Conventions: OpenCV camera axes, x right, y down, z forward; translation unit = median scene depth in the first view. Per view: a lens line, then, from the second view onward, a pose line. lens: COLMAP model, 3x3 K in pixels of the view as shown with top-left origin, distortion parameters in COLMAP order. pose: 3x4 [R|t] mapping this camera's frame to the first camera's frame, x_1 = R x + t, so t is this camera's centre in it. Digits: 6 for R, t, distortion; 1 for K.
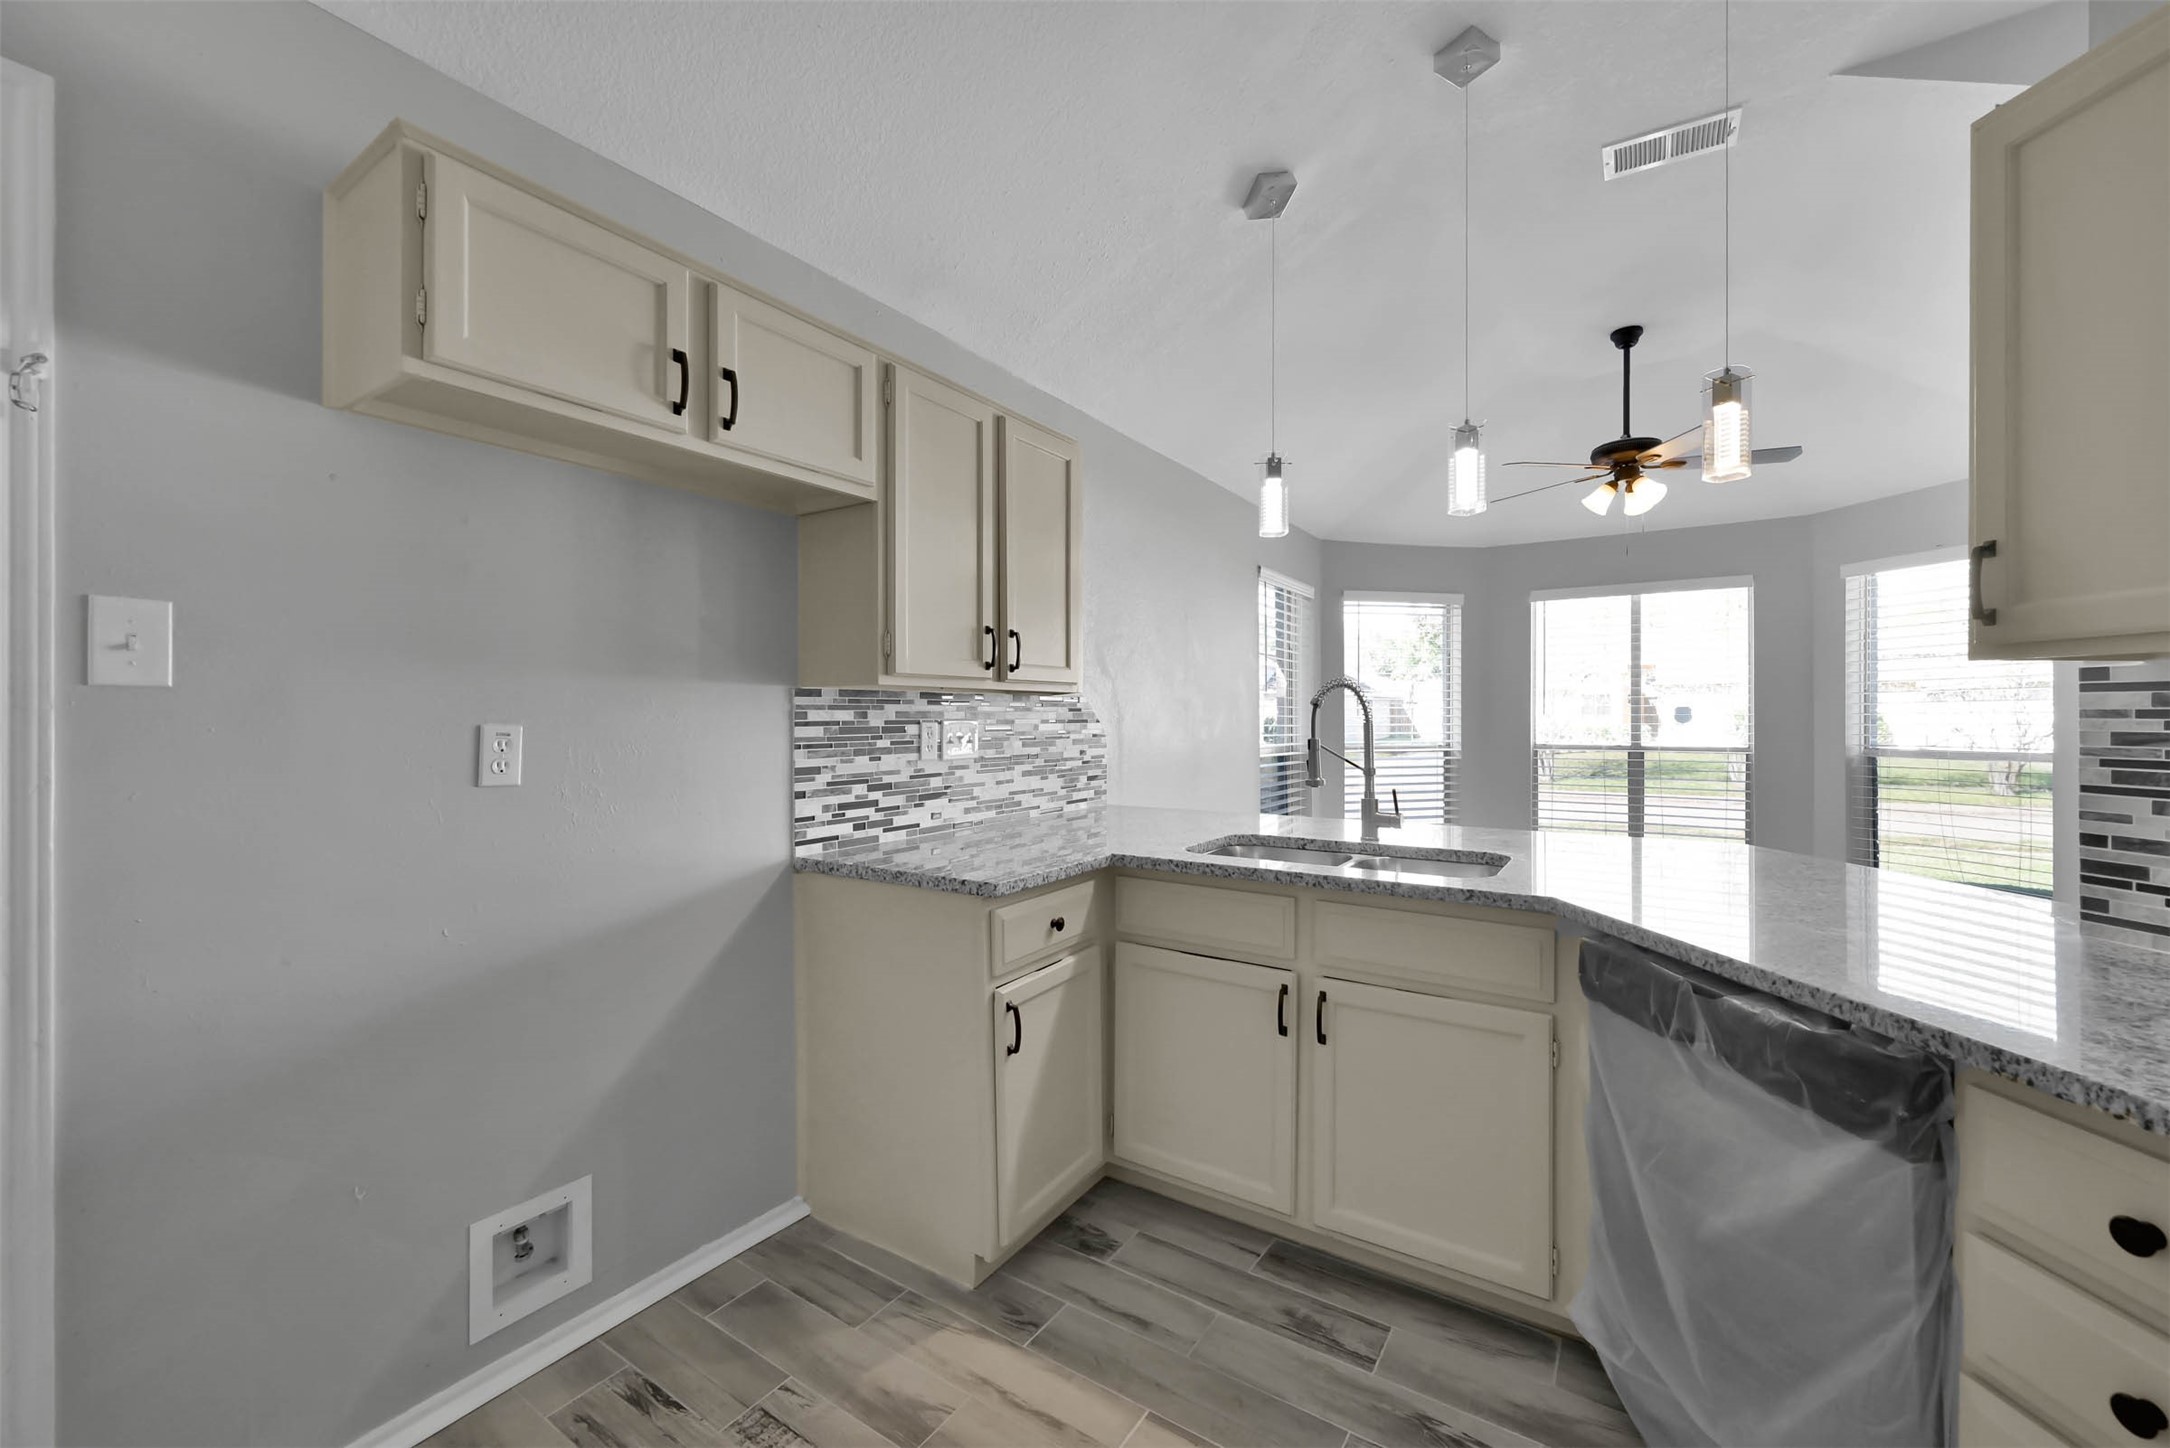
lens RADIAL K [[859.6, 0, 1098.1], [0, 859.6, 716.9], [0, 0, 1]] dist [-0.001930, 0.000227]
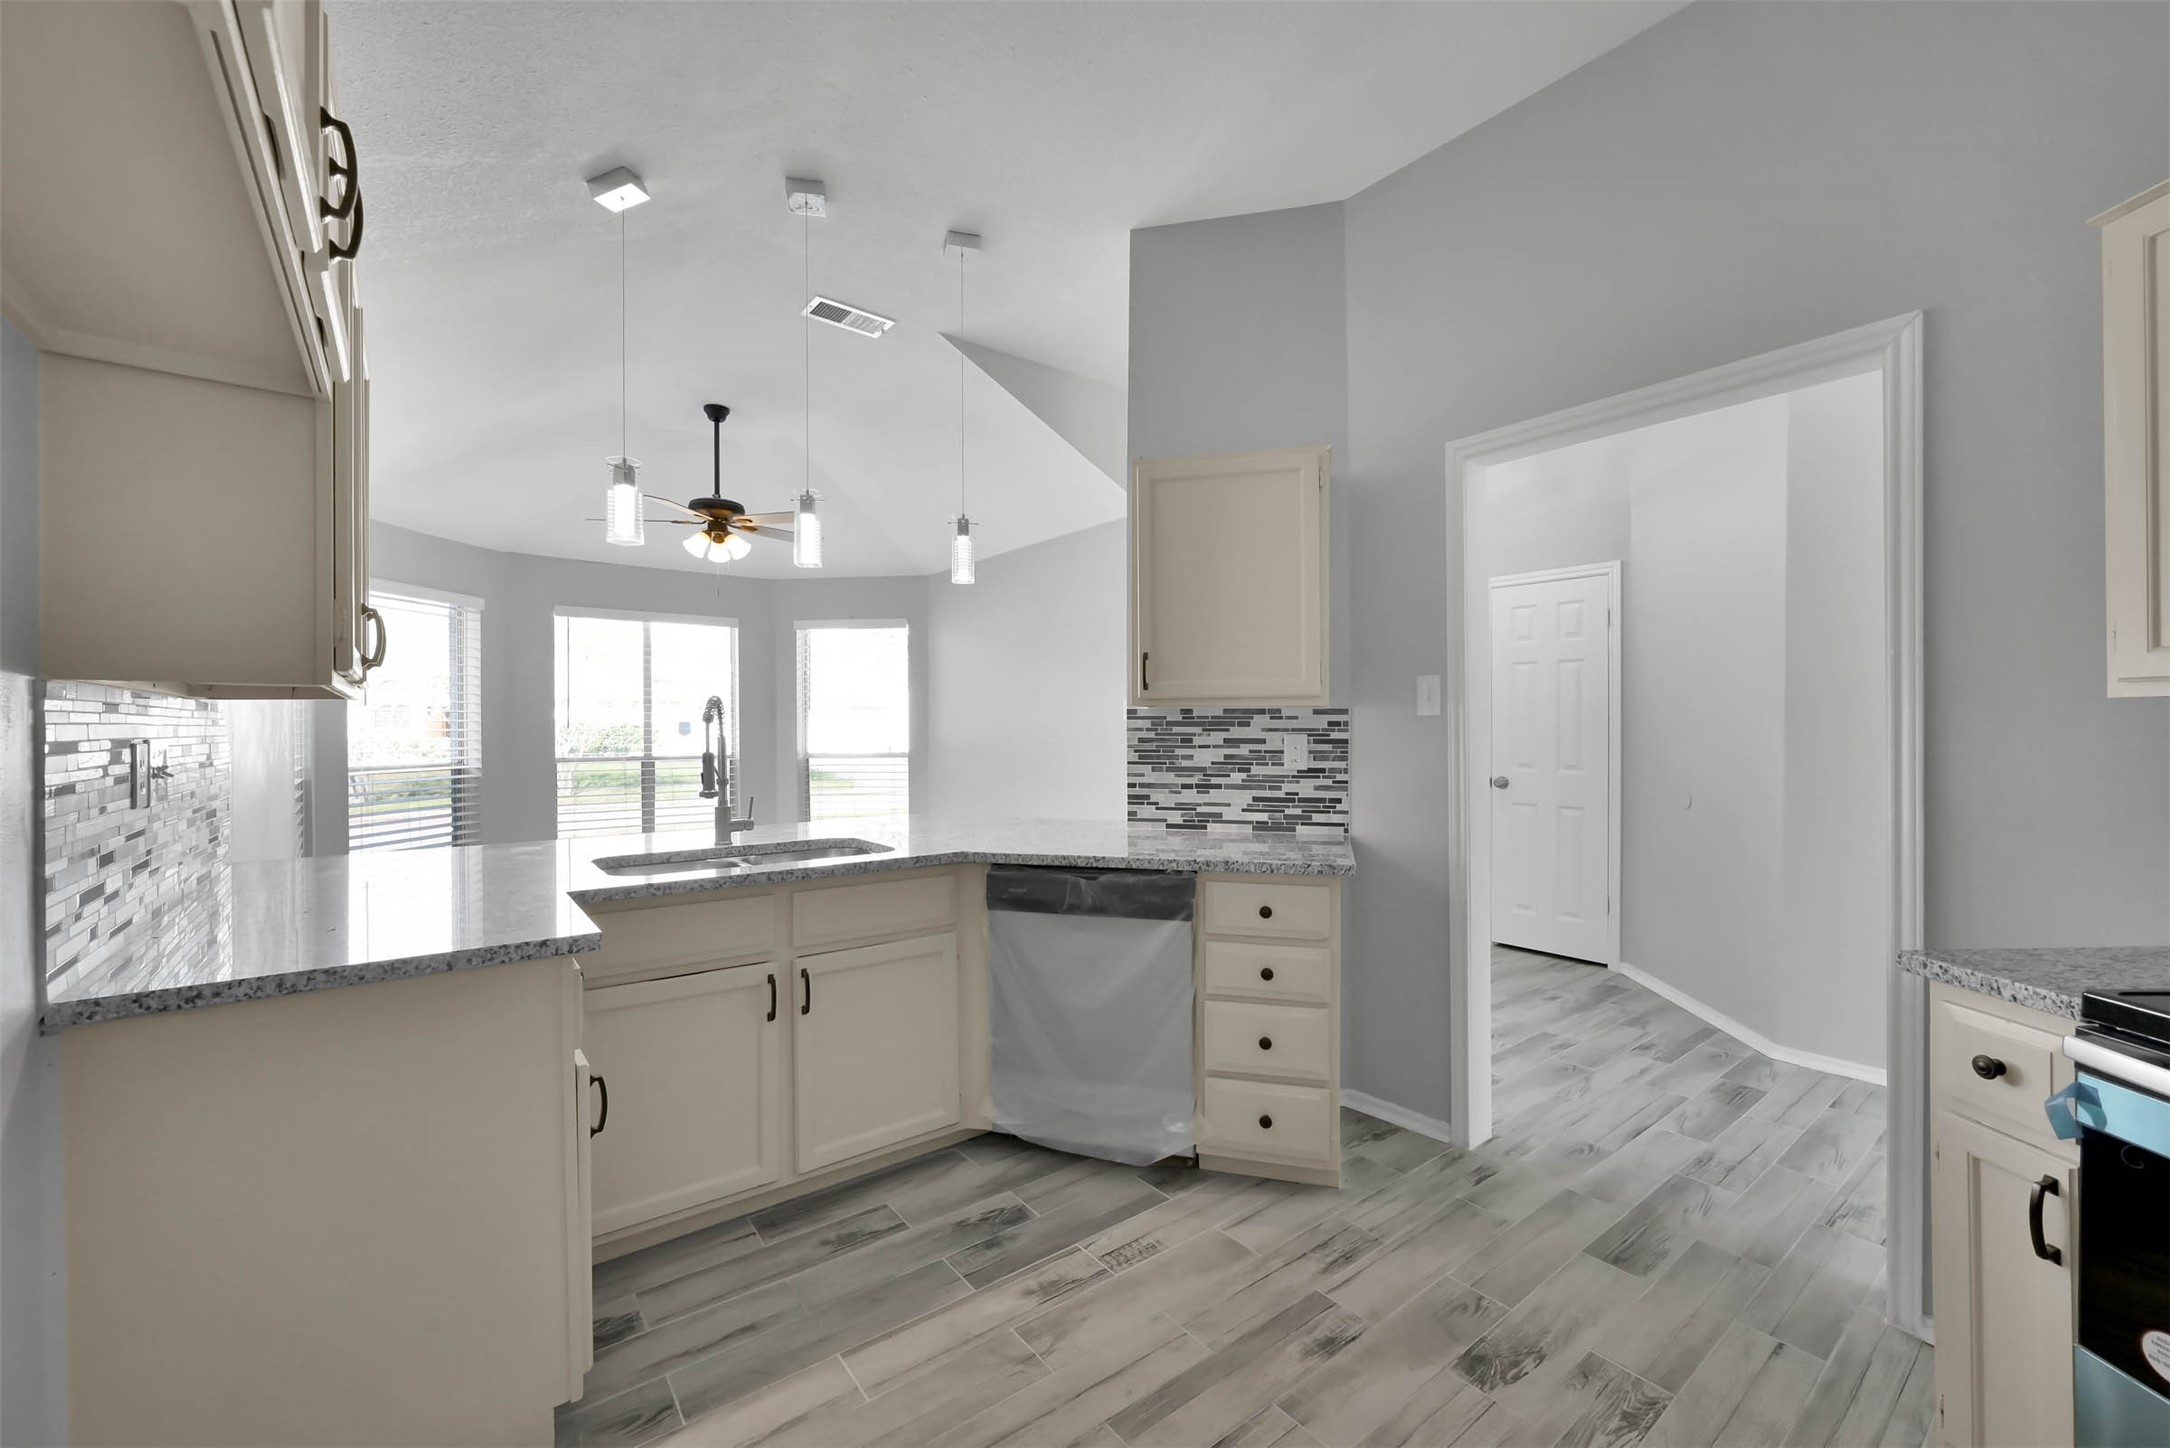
lens RADIAL K [[859.6, 0, 1082.9], [0, 859.6, 724.0], [0, 0, 1]] dist [-0.001930, 0.000227]
pose [[0.328542, 0.005518, 0.944473, -0.687683], [0.001185, 0.999980, -0.006254, -0.002743], [-0.944489, 0.003174, 0.328529, 0.254562]]
